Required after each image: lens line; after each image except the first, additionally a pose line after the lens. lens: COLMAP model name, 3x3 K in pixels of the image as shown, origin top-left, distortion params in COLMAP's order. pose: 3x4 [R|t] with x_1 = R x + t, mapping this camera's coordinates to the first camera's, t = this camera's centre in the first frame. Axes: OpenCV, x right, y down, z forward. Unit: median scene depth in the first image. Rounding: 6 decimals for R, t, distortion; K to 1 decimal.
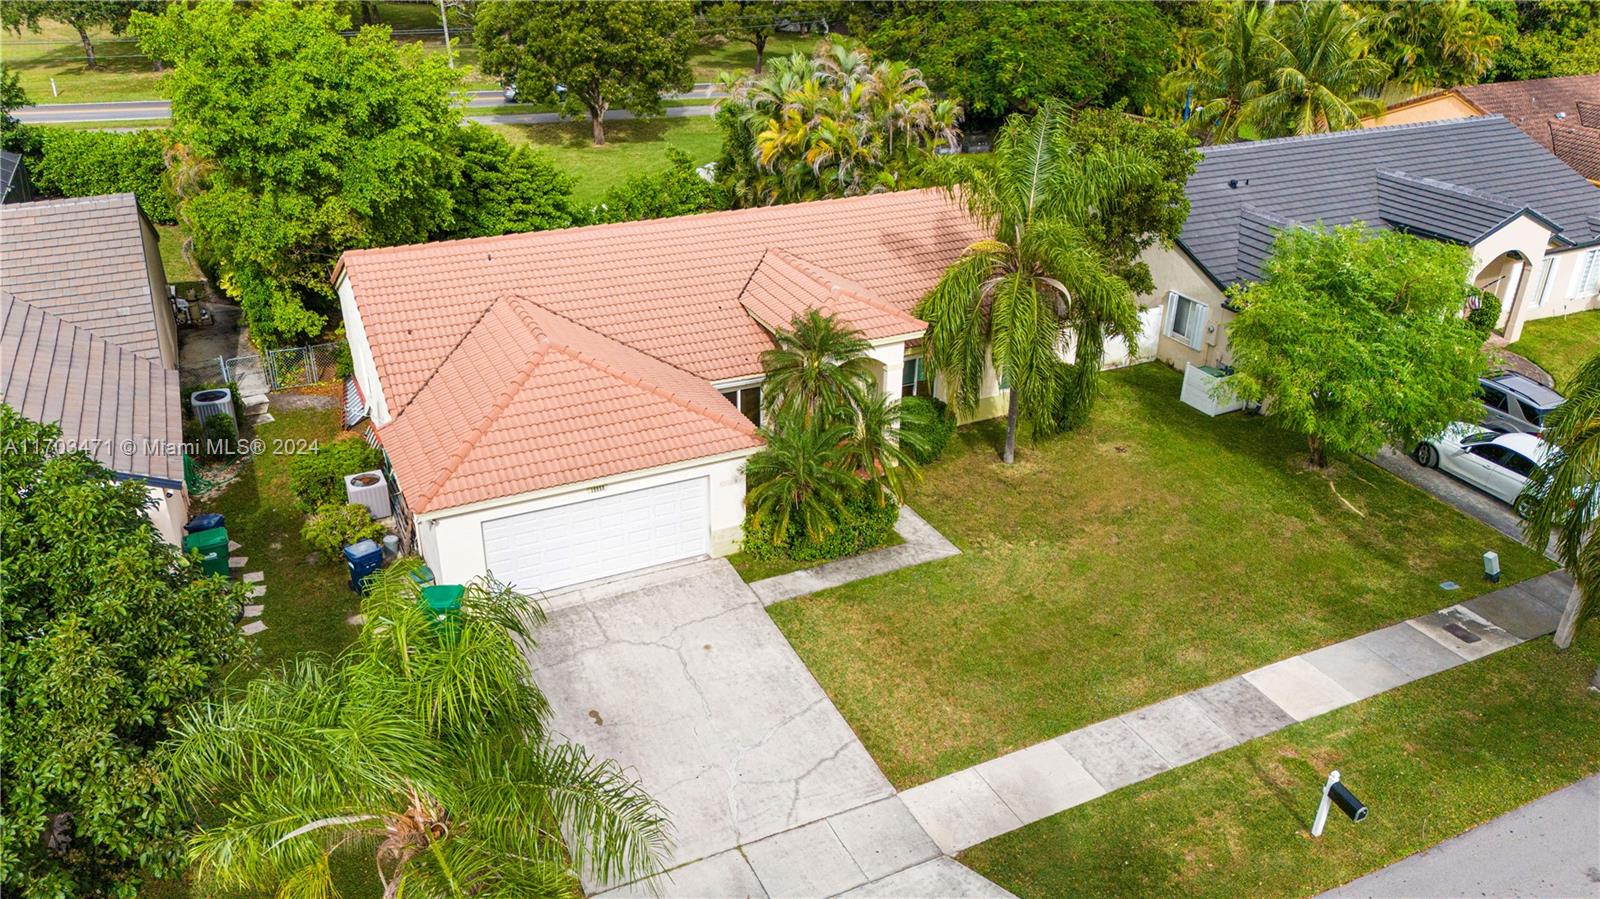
lens RADIAL K [[1178.4, 0, 795.2], [0, 1178.4, 450.1], [0, 0, 1]] dist [0.057409, -0.058538]
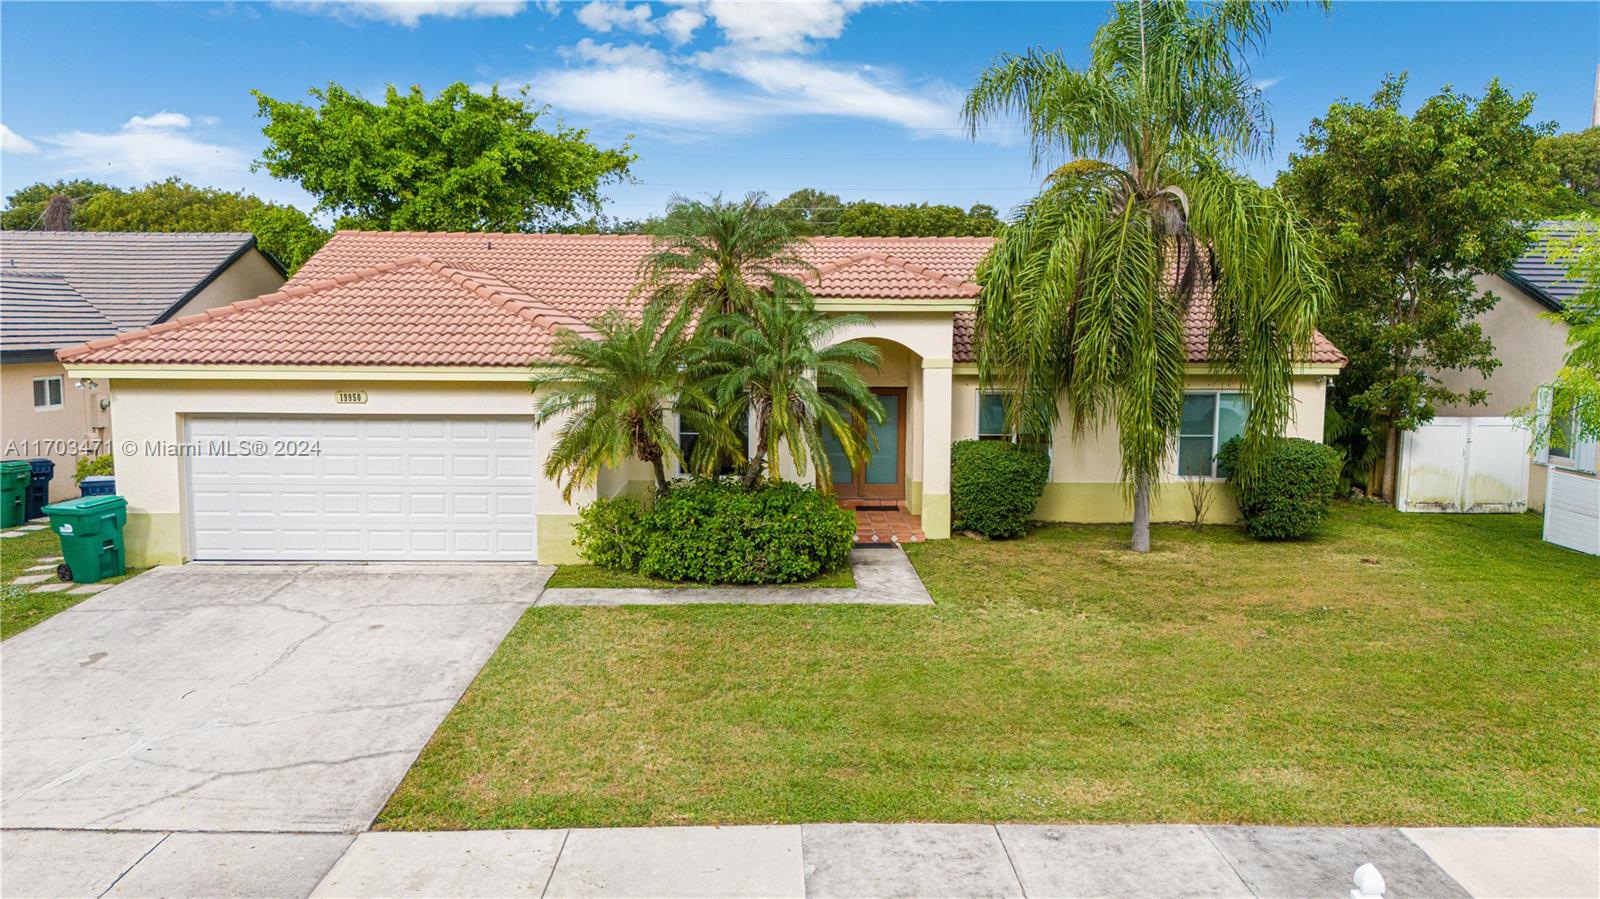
lens RADIAL K [[1178.4, 0, 795.2], [0, 1178.4, 450.1], [0, 0, 1]] dist [0.057409, -0.058538]
pose [[0.906277, 0.037310, -0.421034, 0.317475], [-0.182924, 0.932606, -0.311103, 0.205793], [0.381052, 0.358962, 0.852024, 0.492065]]
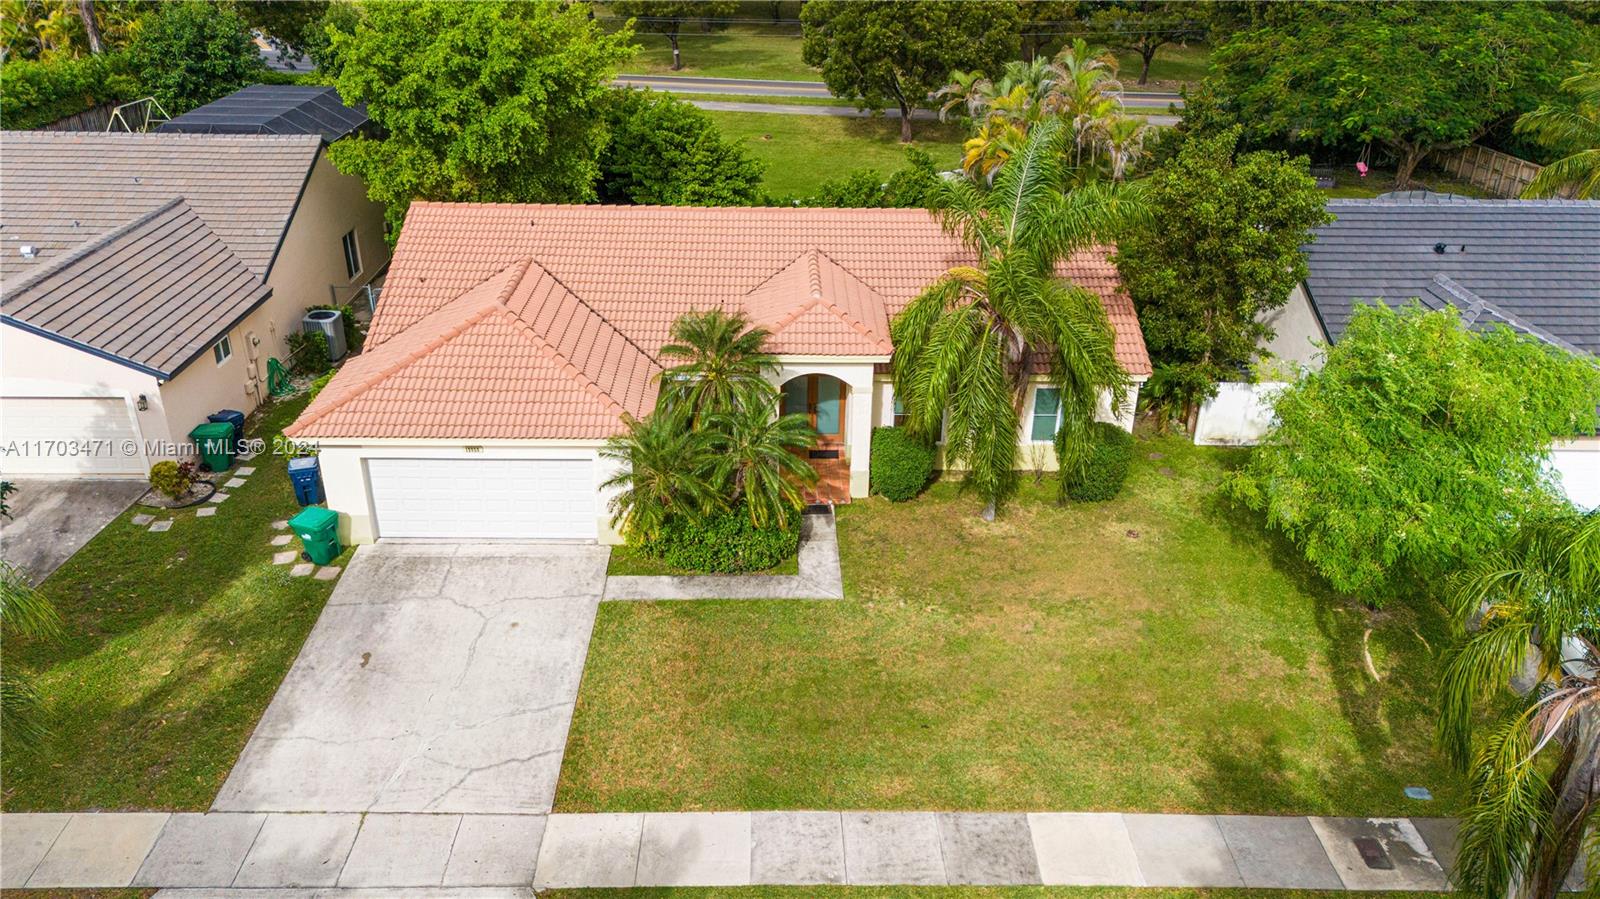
lens RADIAL K [[1178.4, 0, 795.2], [0, 1178.4, 450.1], [0, 0, 1]] dist [0.057409, -0.058538]
pose [[0.904923, 0.188677, -0.381465, 0.442917], [-0.190054, 0.981169, 0.034444, -0.051332], [0.380780, 0.041329, 0.923741, 0.142201]]
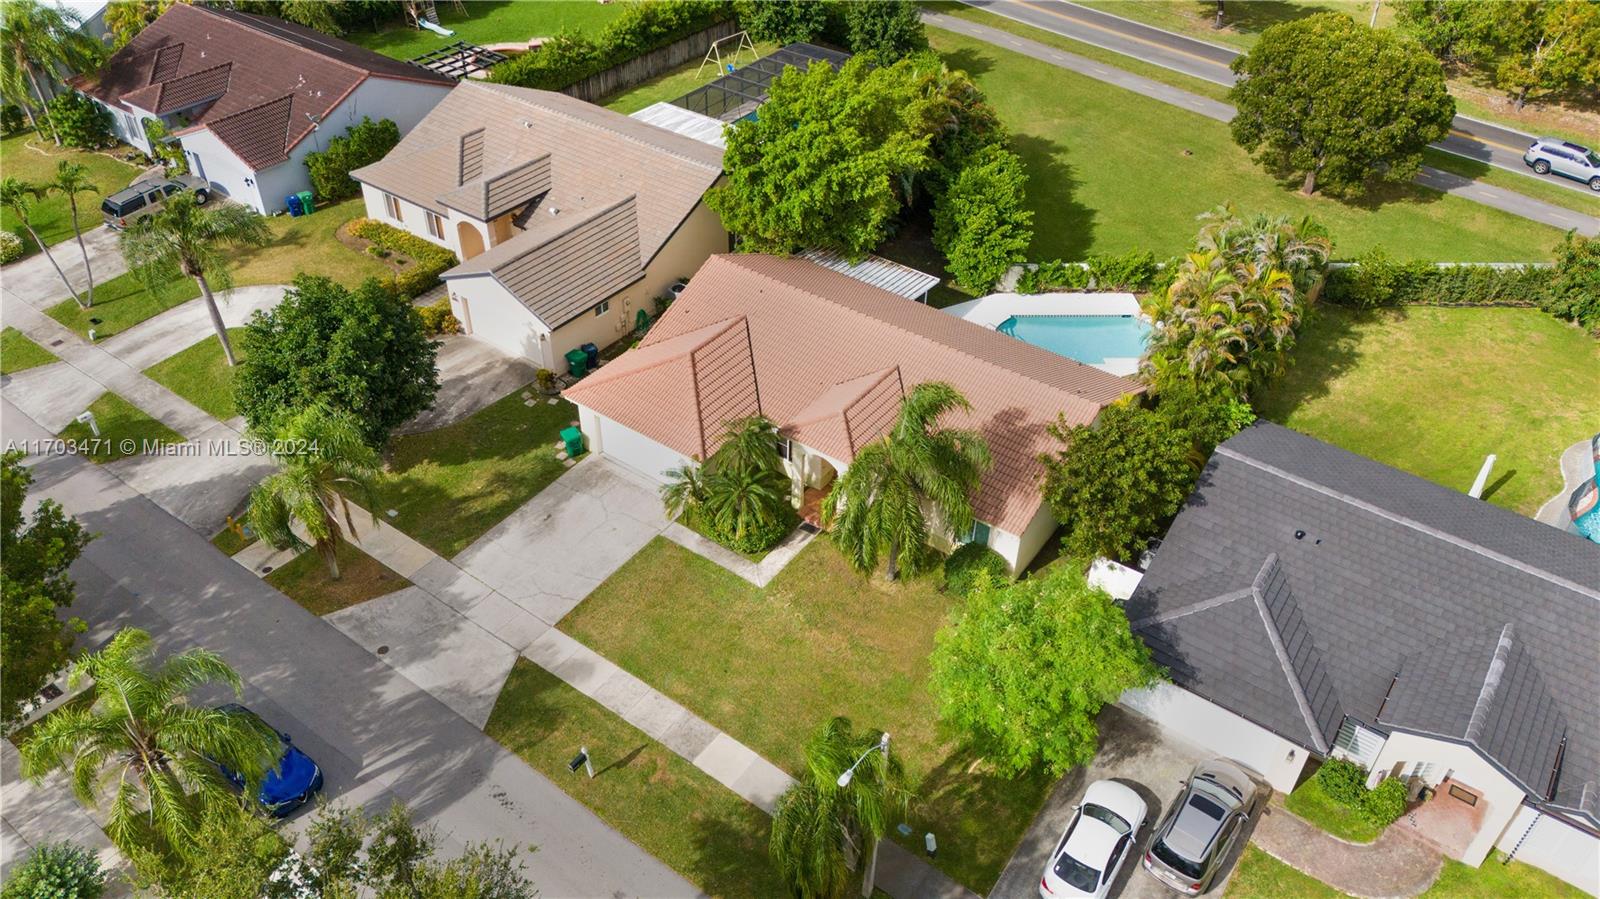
lens RADIAL K [[1178.4, 0, 795.2], [0, 1178.4, 450.1], [0, 0, 1]] dist [0.057409, -0.058538]
pose [[0.468256, 0.547506, -0.693523, 1.209206], [-0.401482, 0.831024, 0.384982, -0.730334], [0.787114, 0.098167, 0.608946, 0.027925]]
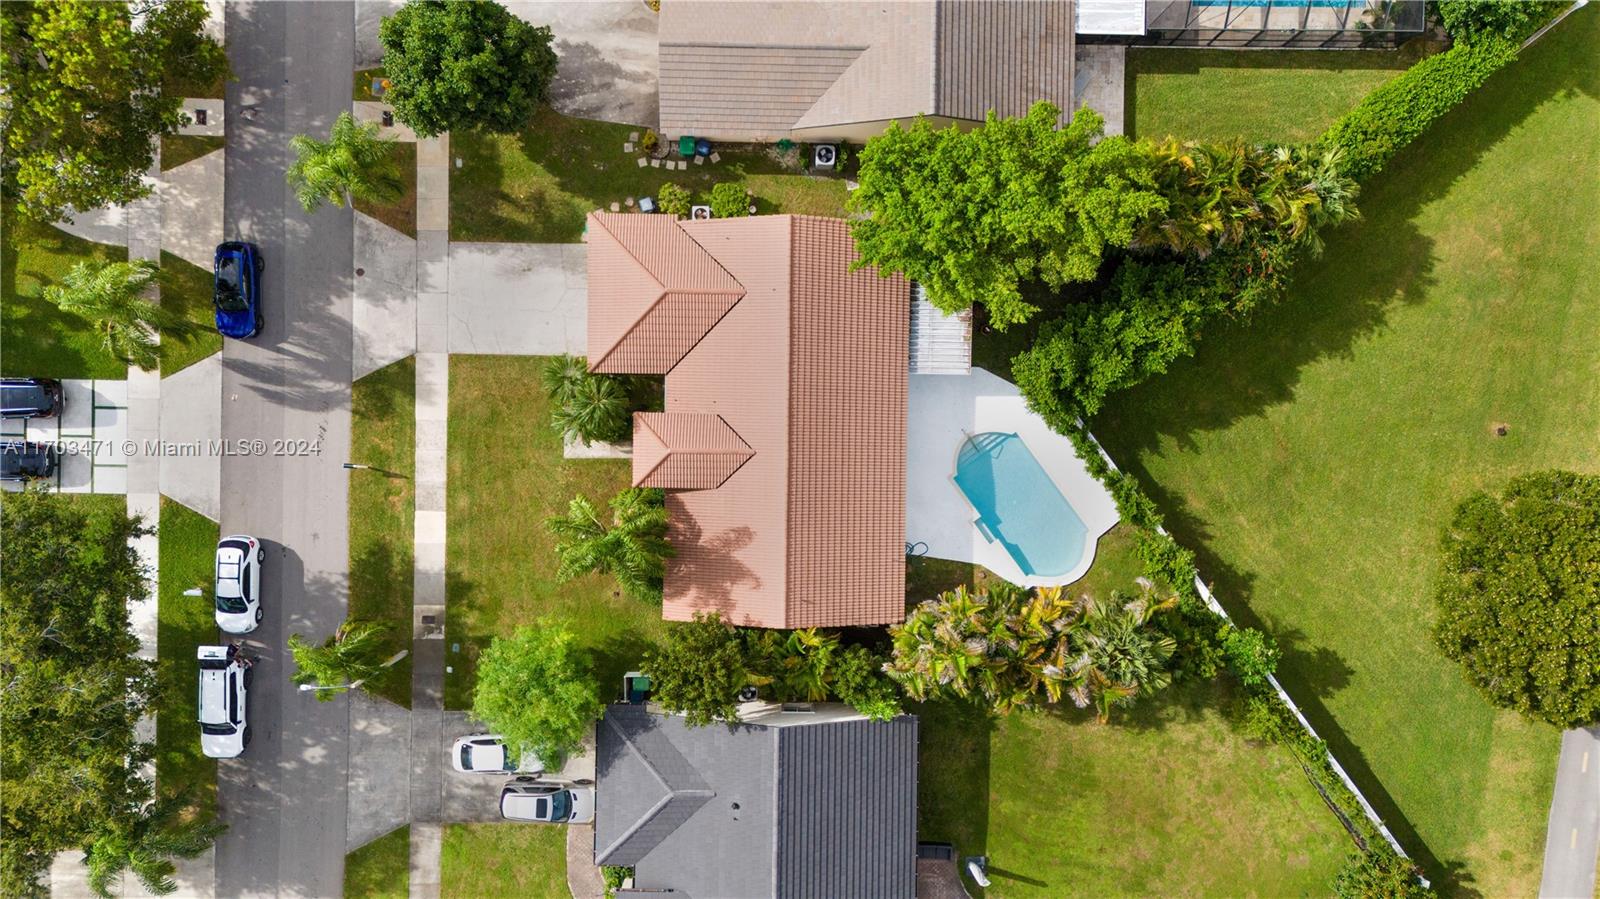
lens RADIAL K [[1178.4, 0, 795.2], [0, 1178.4, 450.1], [0, 0, 1]] dist [0.057409, -0.058538]
pose [[-0.449179, 0.893398, -0.008837, -0.044722], [-0.416197, -0.200481, 0.886898, -2.049577], [0.790581, 0.402054, 0.461881, 0.336442]]
